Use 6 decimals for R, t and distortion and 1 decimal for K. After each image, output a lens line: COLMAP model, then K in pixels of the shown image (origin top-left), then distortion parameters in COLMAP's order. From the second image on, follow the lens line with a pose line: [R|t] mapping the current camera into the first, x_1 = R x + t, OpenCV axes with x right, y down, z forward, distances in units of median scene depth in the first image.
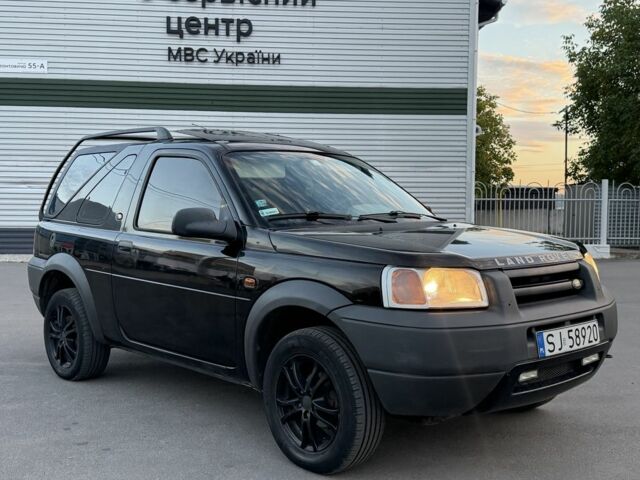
lens RADIAL K [[791.4, 0, 320.0], [0, 791.4, 240.0], [0, 0, 1]] dist [0.091777, -0.025914]
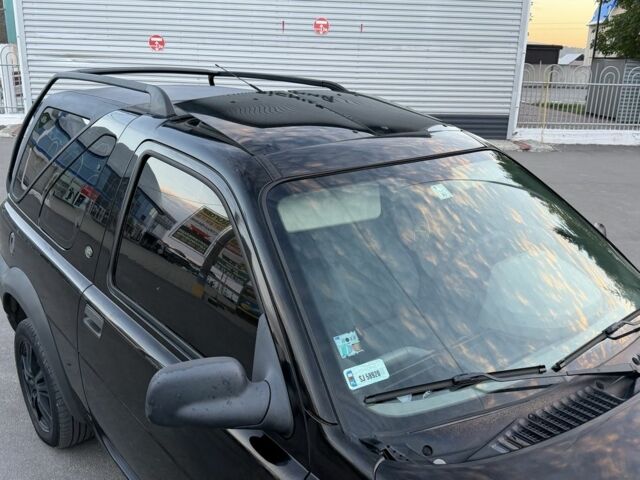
lens RADIAL K [[620.9, 0, 330.0], [0, 620.9, 237.8], [0, 0, 1]] dist [0.070236, -0.137207]
pose [[0.999301, 0.031728, -0.019745, -0.082266], [-0.025719, 0.967230, 0.252597, -0.200951], [0.027113, -0.251913, 0.967370, 0.700944]]
